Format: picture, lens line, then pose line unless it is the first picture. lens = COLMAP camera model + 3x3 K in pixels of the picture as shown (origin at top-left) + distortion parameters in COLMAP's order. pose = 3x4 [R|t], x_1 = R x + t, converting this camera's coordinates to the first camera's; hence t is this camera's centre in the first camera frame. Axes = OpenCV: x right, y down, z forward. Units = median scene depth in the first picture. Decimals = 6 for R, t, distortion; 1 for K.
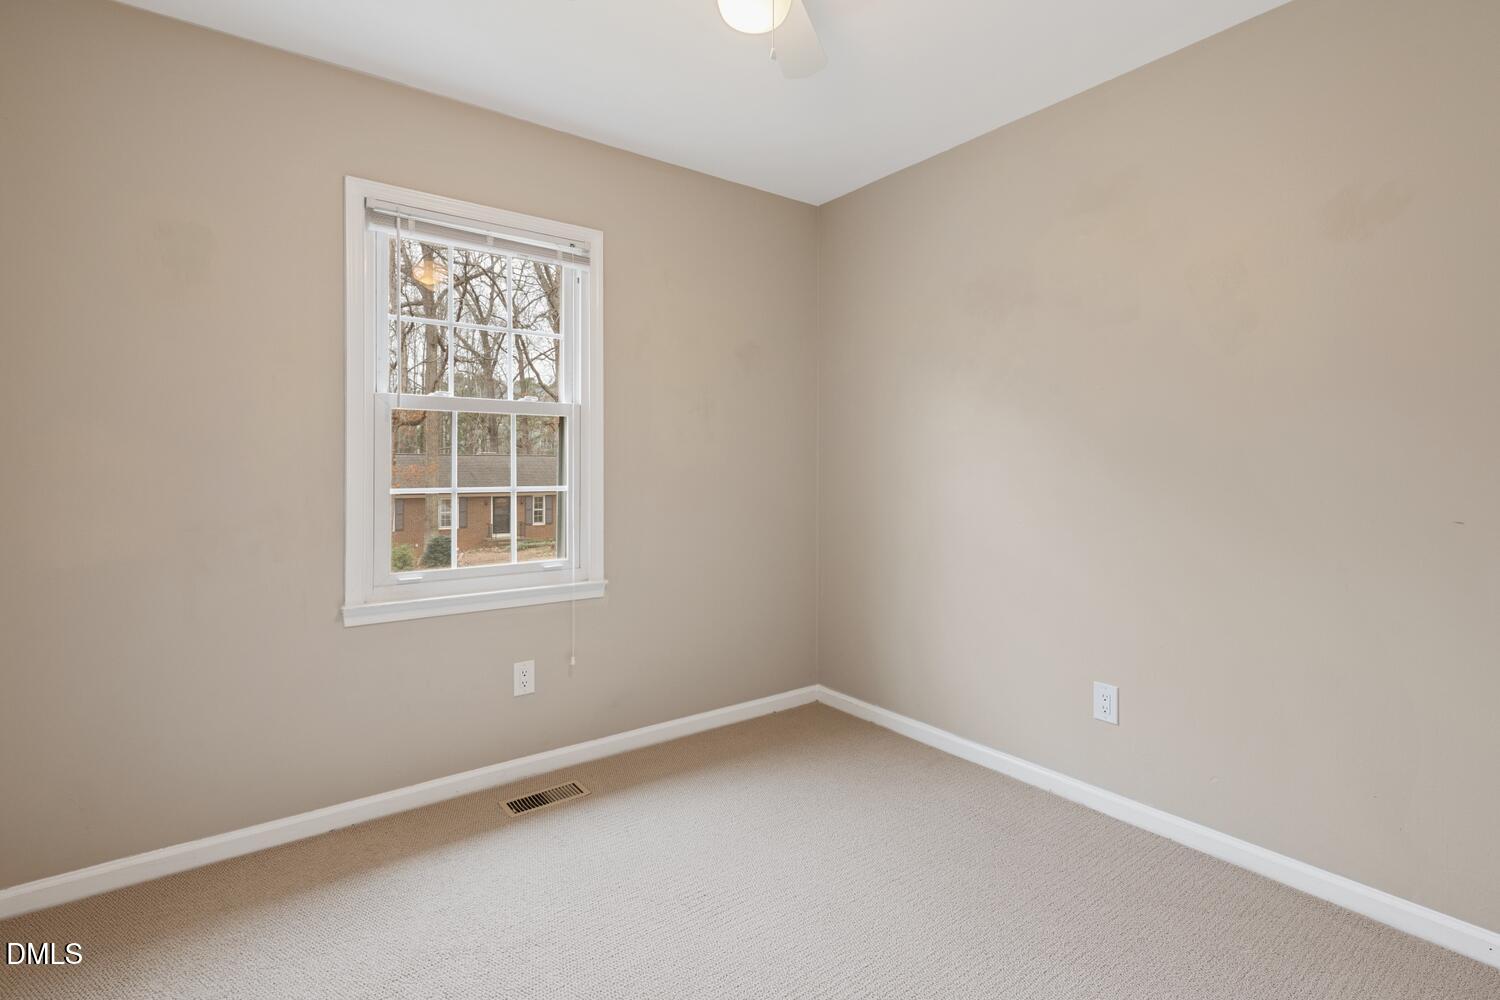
lens RADIAL K [[721.4, 0, 750.6], [0, 721.4, 450.7], [0, 0, 1]] dist [0.002922, 0.000376]
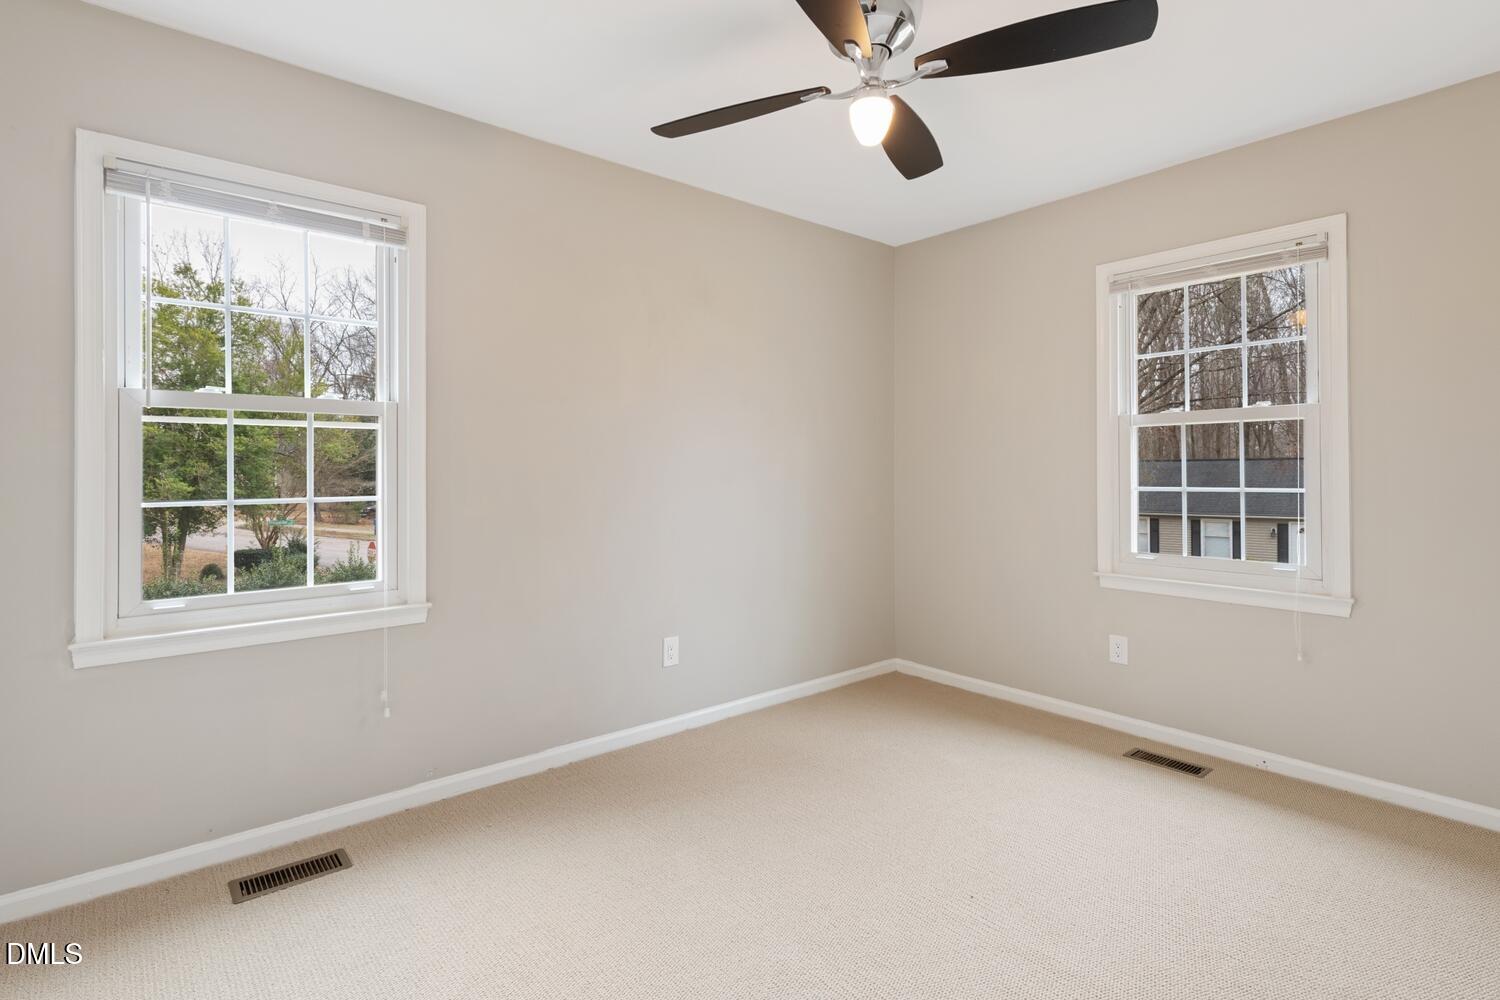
lens RADIAL K [[715.7, 0, 749.0], [0, 715.7, 464.7], [0, 0, 1]] dist [-0.002892, -0.000897]
pose [[0.998911, -0.007300, 0.046080, 0.165611], [0.006706, 0.999892, 0.013045, 0.002632], [-0.046170, -0.012722, 0.998853, 0.126762]]
